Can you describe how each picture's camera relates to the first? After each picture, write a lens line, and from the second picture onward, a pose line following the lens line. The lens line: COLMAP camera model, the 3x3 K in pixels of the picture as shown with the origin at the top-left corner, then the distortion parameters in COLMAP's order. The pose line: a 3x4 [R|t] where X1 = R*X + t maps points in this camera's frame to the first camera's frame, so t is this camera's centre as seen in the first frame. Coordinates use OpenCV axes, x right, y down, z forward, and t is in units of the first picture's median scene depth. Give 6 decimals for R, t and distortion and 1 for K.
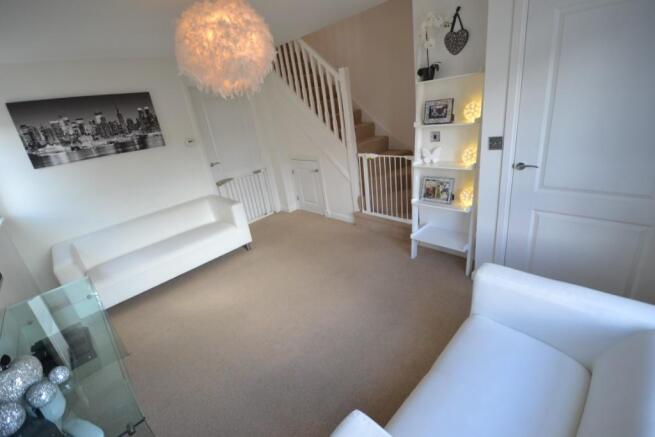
lens RADIAL K [[298.8, 0, 328.8], [0, 298.8, 217.8], [0, 0, 1]] dist [0.000422, -0.001367]
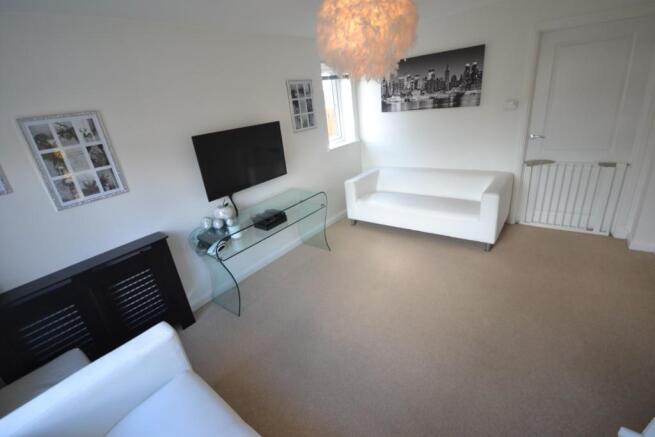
lens RADIAL K [[298.8, 0, 331.7], [0, 298.8, 216.8], [0, 0, 1]] dist [0.000422, -0.001367]
pose [[0.129464, 0.465750, -0.875395, 0.406110], [-0.276598, 0.864745, 0.419177, -0.228852], [0.952225, 0.187865, 0.240779, 0.450879]]
